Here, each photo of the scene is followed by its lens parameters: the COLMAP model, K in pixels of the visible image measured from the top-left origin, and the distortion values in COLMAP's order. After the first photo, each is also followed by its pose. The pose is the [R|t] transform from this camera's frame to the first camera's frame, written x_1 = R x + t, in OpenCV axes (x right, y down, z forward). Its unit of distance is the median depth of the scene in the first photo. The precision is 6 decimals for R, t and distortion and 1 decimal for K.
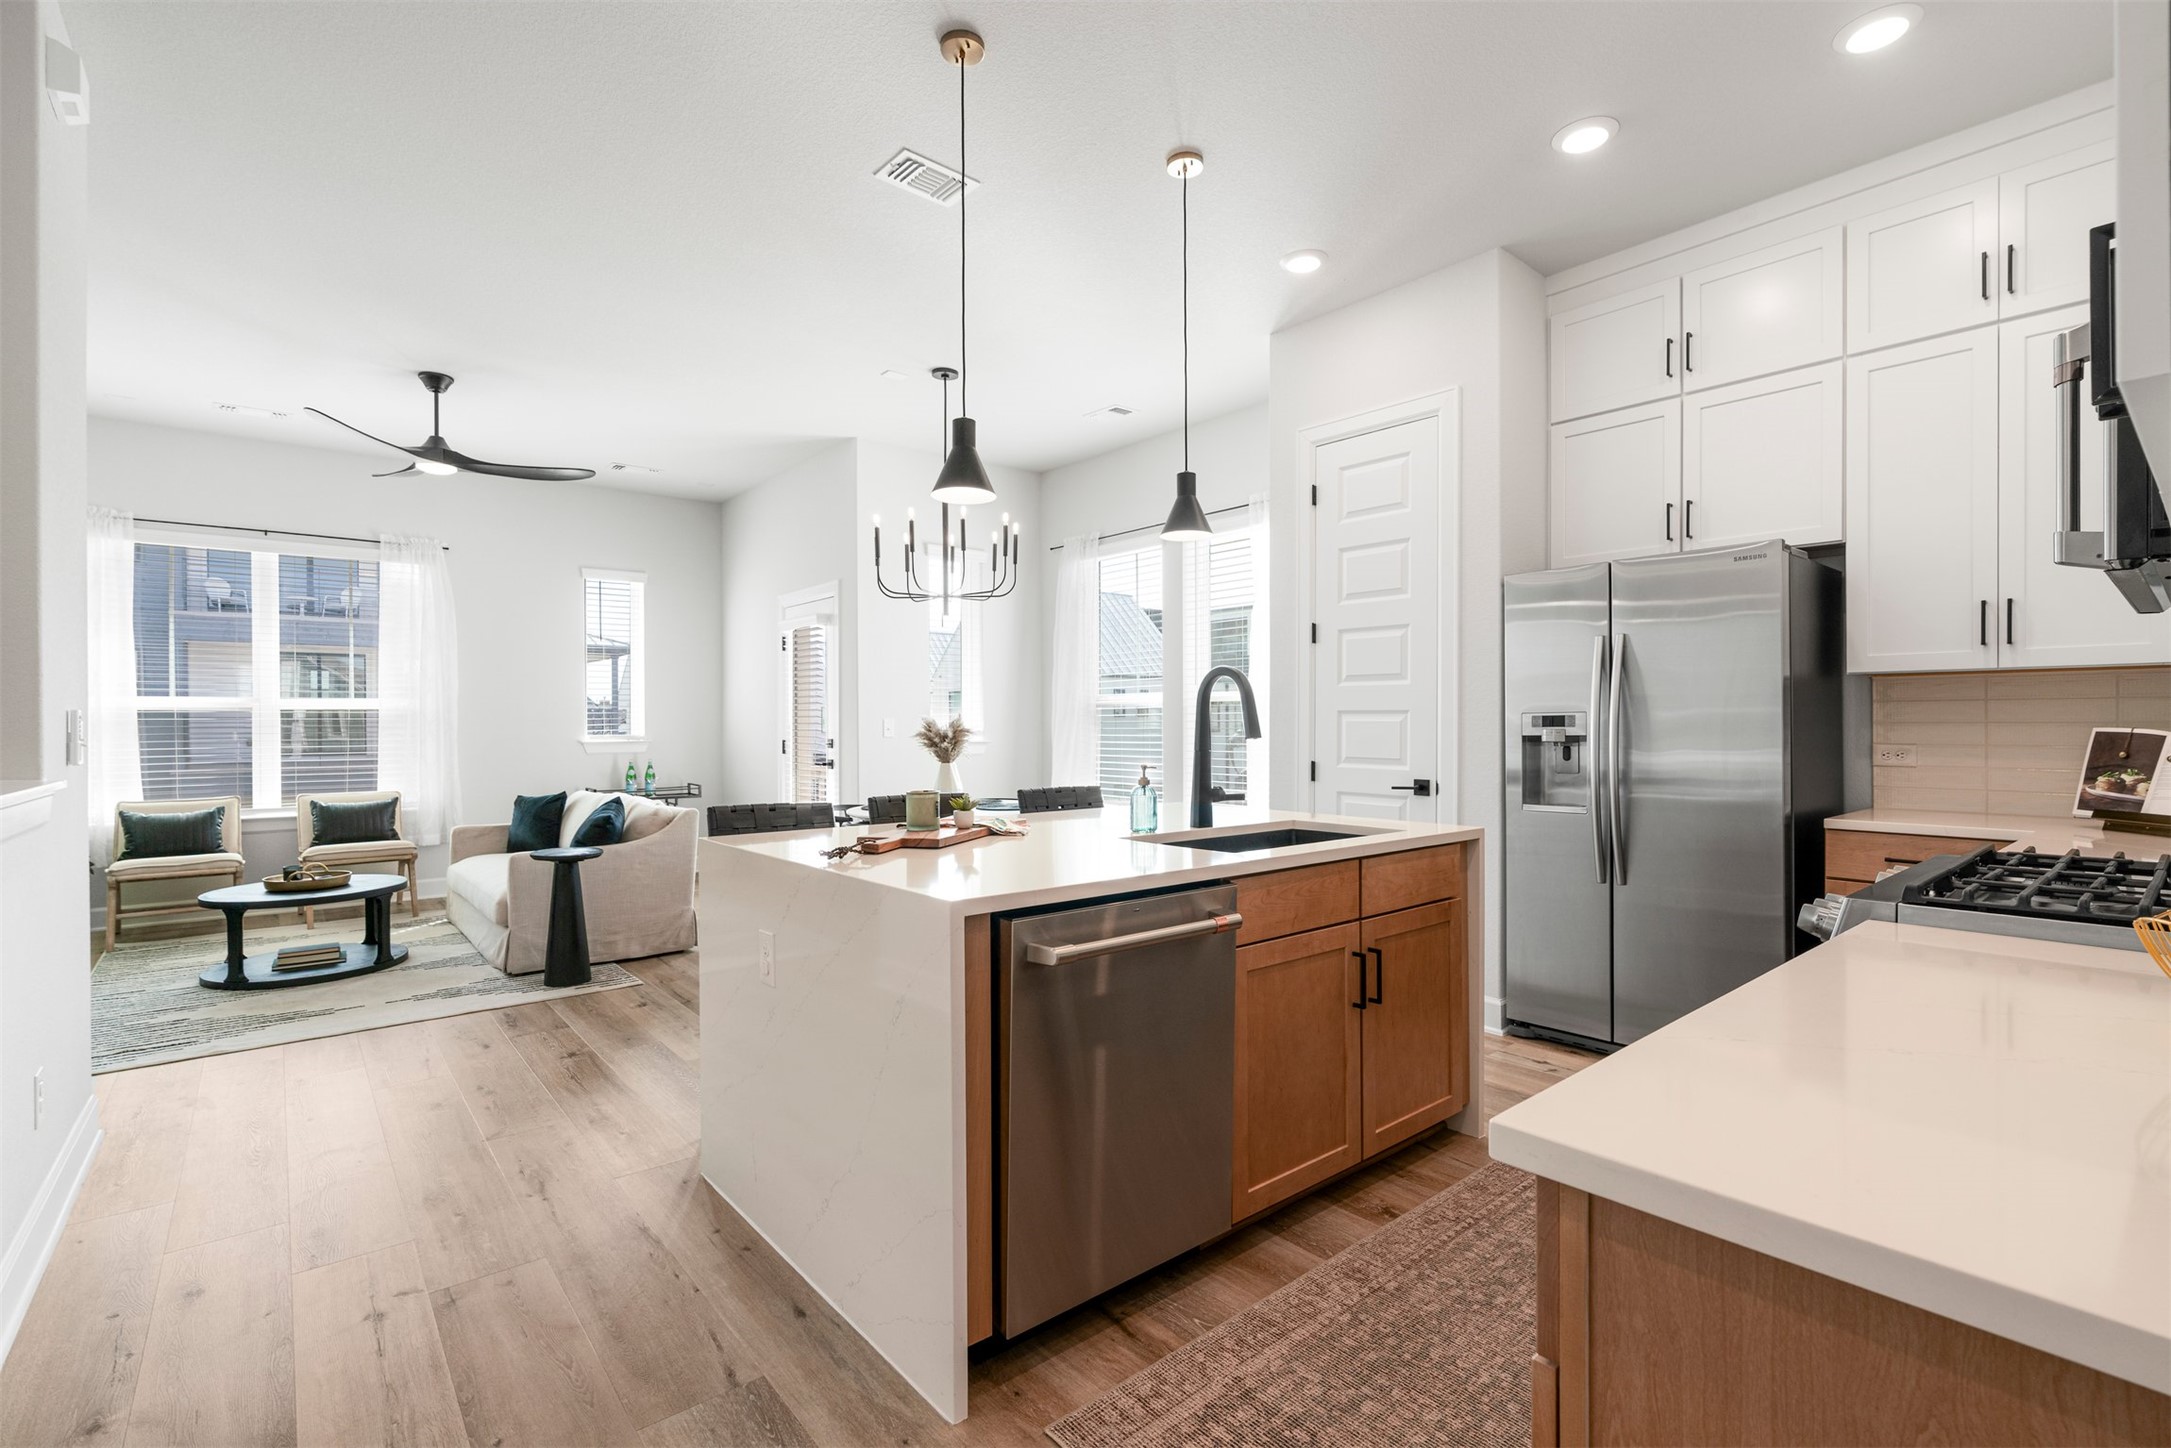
lens RADIAL K [[985.6, 0, 1085.5], [0, 985.6, 724.0], [0, 0, 1]] dist [-0.003195, -0.000049]
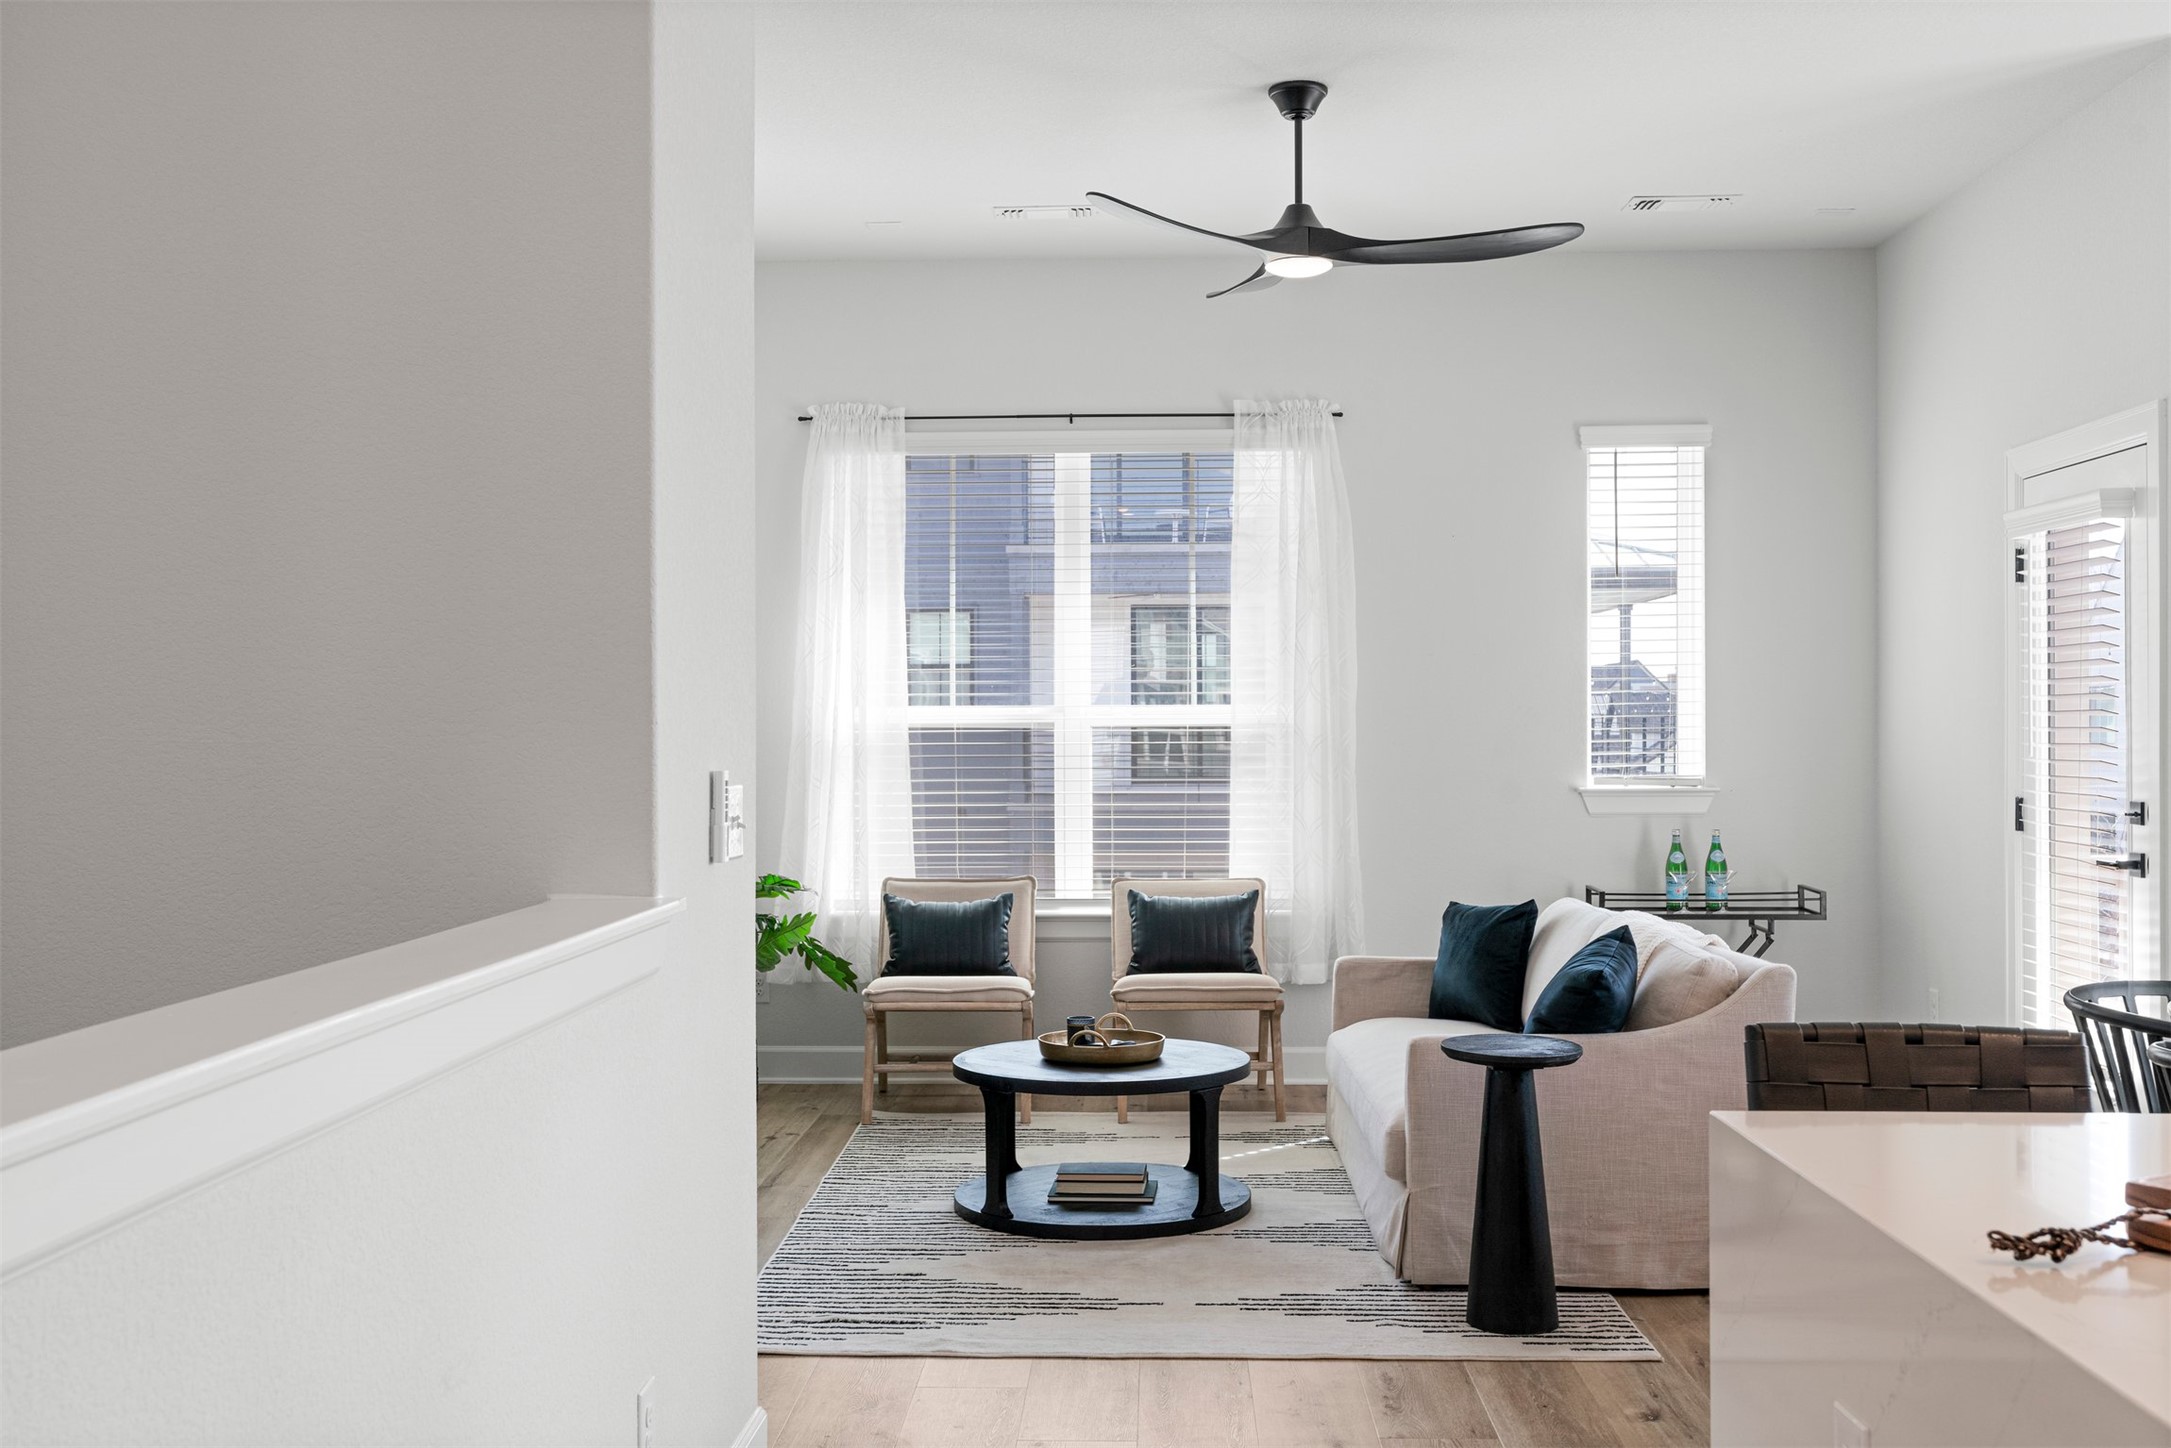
lens RADIAL K [[2110.2, 0, 1085.5], [0, 2110.2, 724.0], [0, 0, 1]] dist [0.018653, 0.017122]
pose [[0.742968, 0.004372, -0.669313, -0.001762], [-0.001103, 0.999985, 0.005308, -0.025858], [0.669326, -0.003205, 0.742962, 0.100512]]
